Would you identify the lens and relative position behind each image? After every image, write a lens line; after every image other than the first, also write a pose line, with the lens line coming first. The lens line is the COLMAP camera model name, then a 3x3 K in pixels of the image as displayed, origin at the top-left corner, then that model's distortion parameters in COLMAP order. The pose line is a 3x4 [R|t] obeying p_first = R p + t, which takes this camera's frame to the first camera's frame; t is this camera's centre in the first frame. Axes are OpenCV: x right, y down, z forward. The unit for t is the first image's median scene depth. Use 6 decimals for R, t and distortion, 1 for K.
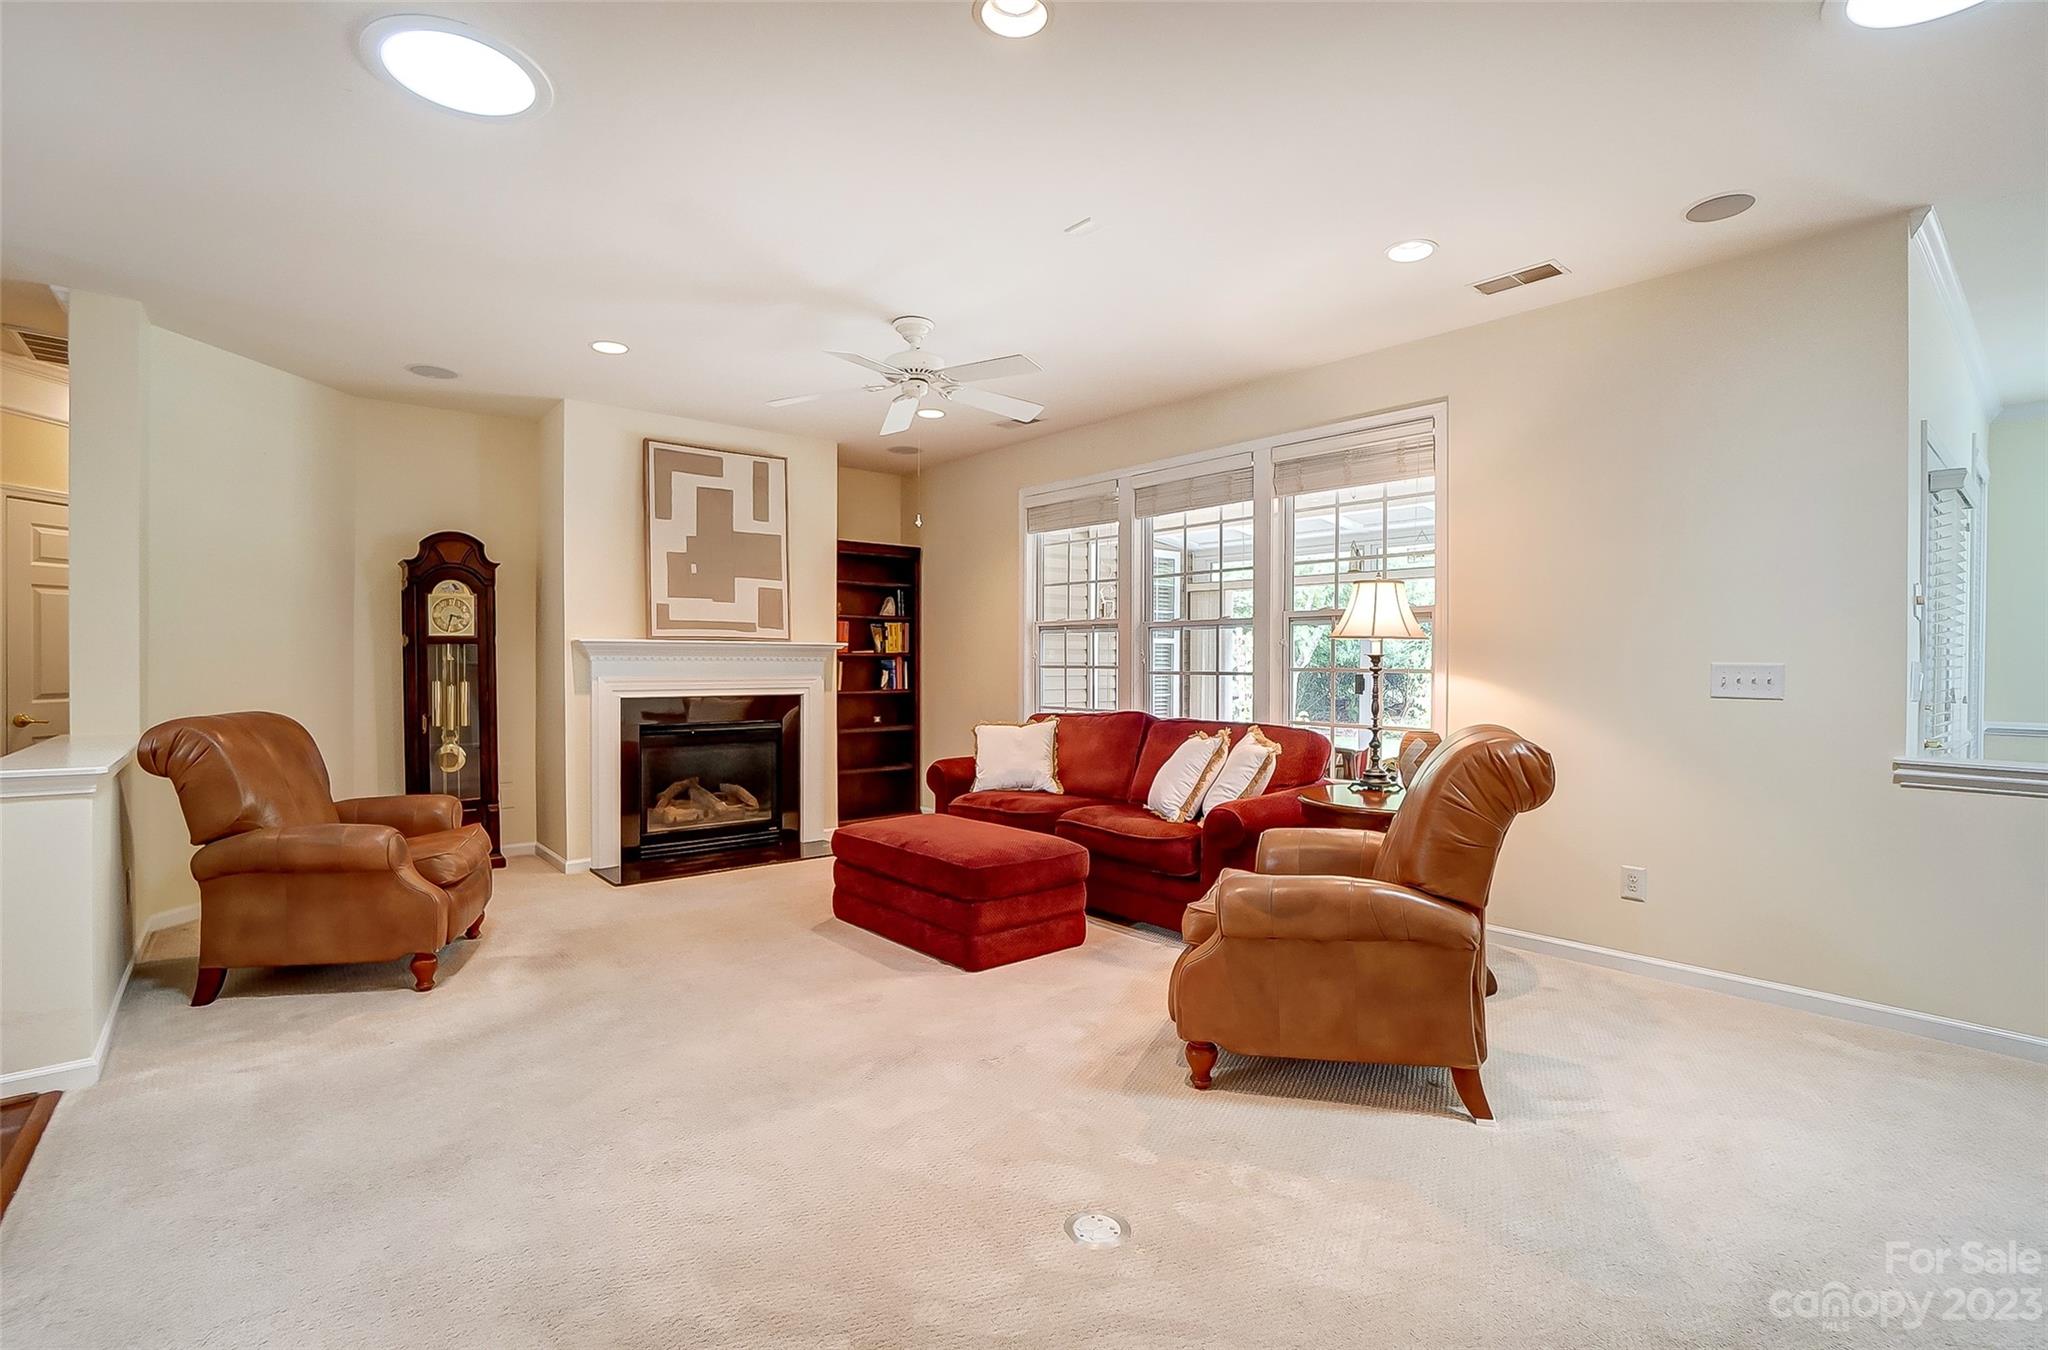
lens RADIAL K [[936.9, 0, 1036.8], [0, 936.9, 681.6], [0, 0, 1]] dist [-0.029311, 0.000664]
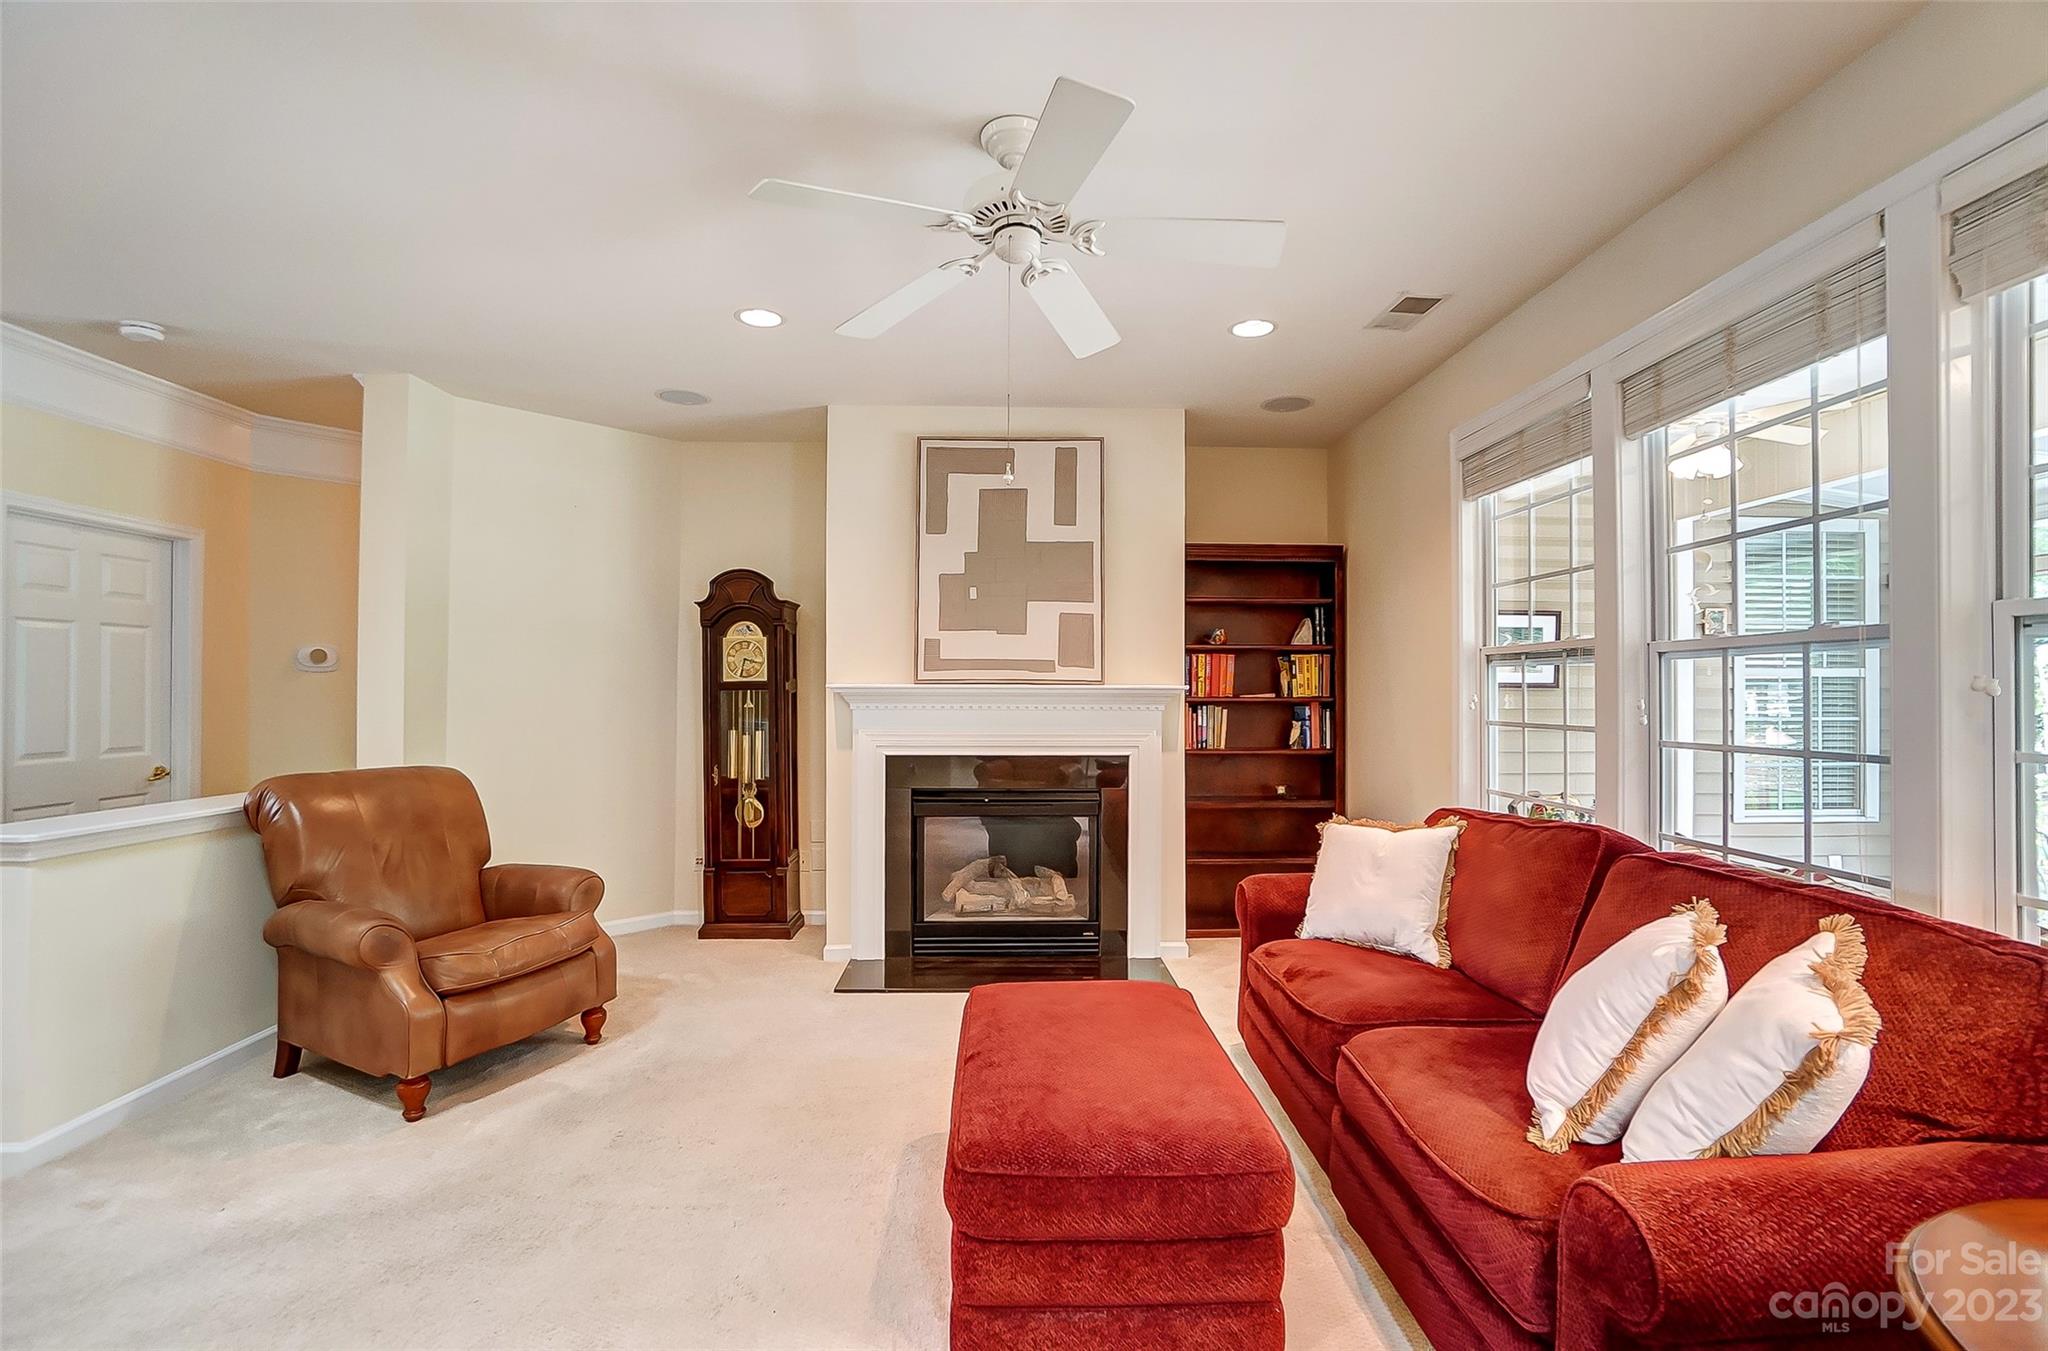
lens RADIAL K [[936.9, 0, 1036.8], [0, 936.9, 682.1], [0, 0, 1]] dist [-0.029311, 0.000664]
pose [[0.781953, -0.008126, -0.623284, 0.166872], [-0.014551, 0.999405, -0.031285, -0.021934], [0.623167, 0.033532, 0.781369, 0.417106]]
